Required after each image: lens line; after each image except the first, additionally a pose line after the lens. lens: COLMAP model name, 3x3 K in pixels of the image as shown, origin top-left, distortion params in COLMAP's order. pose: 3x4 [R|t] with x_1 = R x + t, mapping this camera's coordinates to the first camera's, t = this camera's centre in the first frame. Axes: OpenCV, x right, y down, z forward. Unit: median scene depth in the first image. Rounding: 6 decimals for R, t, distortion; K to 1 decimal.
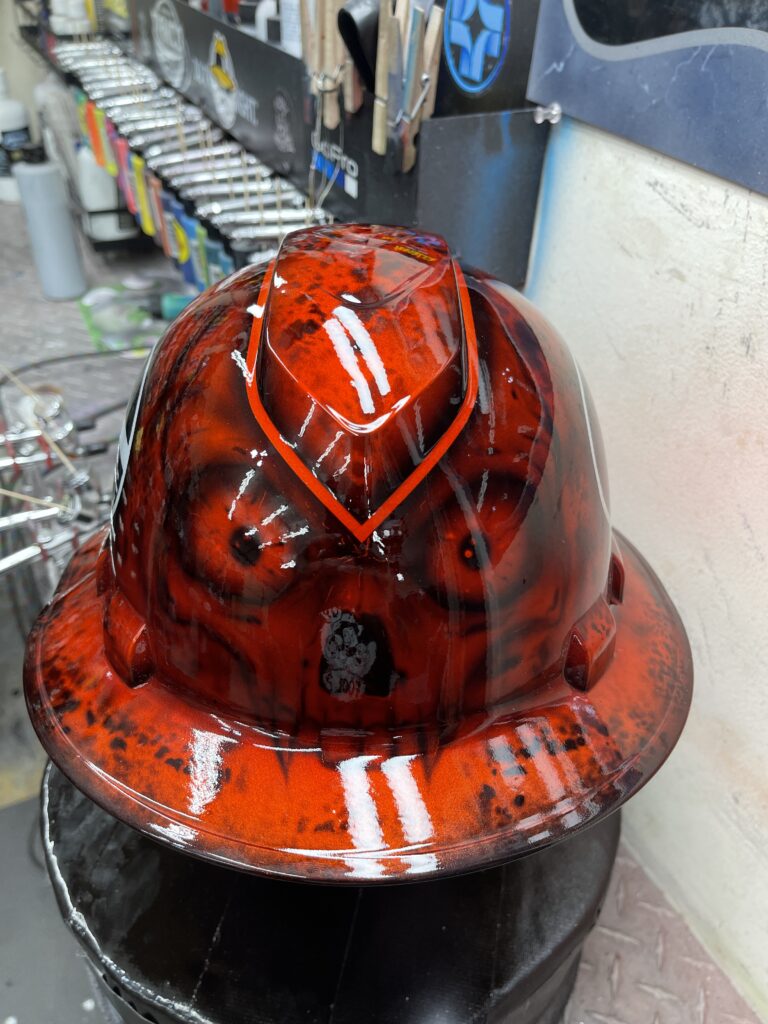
lens RADIAL K [[773.8, 0, 373.5], [0, 773.8, 514.0], [0, 0, 1]] dist [0.086258, -0.145797]
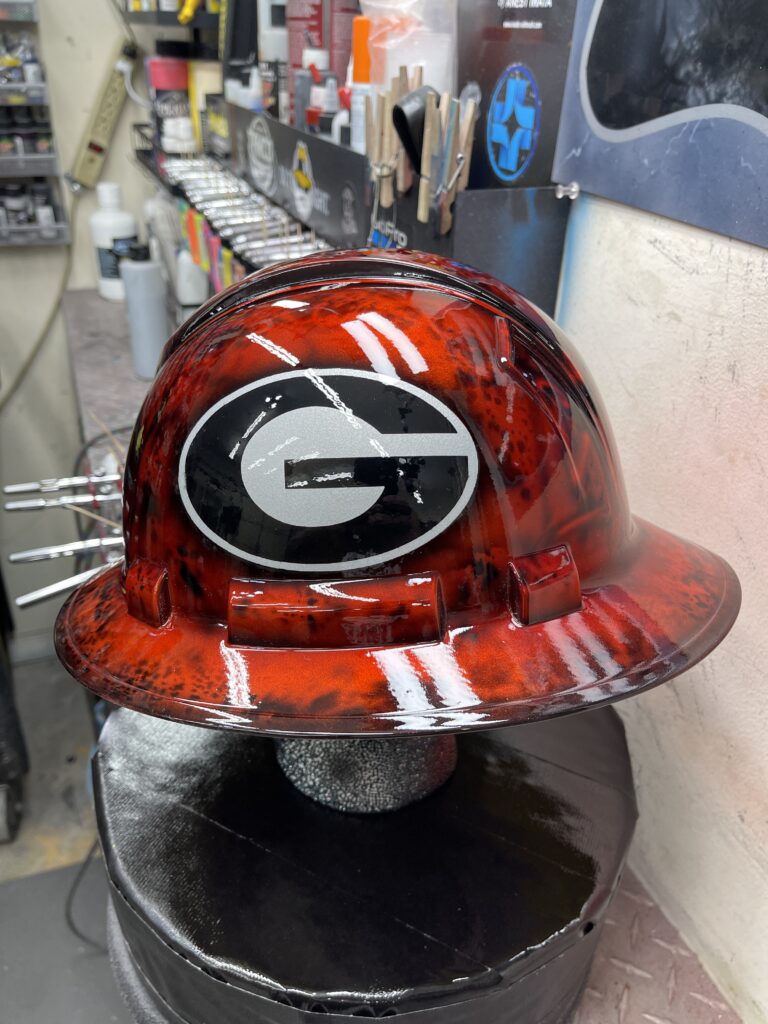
lens RADIAL K [[770.7, 0, 384.0], [0, 770.7, 512.0], [0, 0, 1]] dist [0.057455, -0.098763]
pose [[0.996173, 0.044637, -0.075147, 0.056859], [-0.055166, 0.987973, -0.144449, 0.142623], [0.067795, 0.148042, 0.986655, -0.089362]]
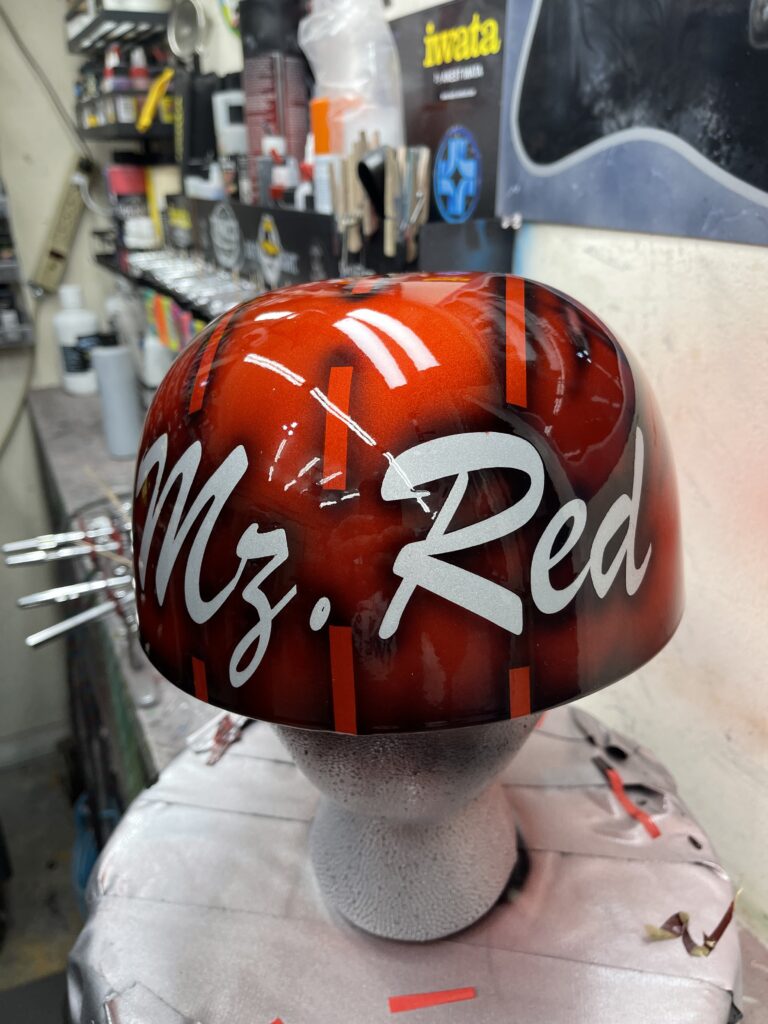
lens RADIAL K [[776.5, 0, 384.0], [0, 776.5, 512.0], [0, 0, 1]] dist [0.003457, 0.000649]
pose [[0.998724, -0.046419, -0.019868, 0.002422], [0.039557, 0.963855, -0.263475, 0.326369], [0.031381, 0.262353, 0.964462, -0.185711]]
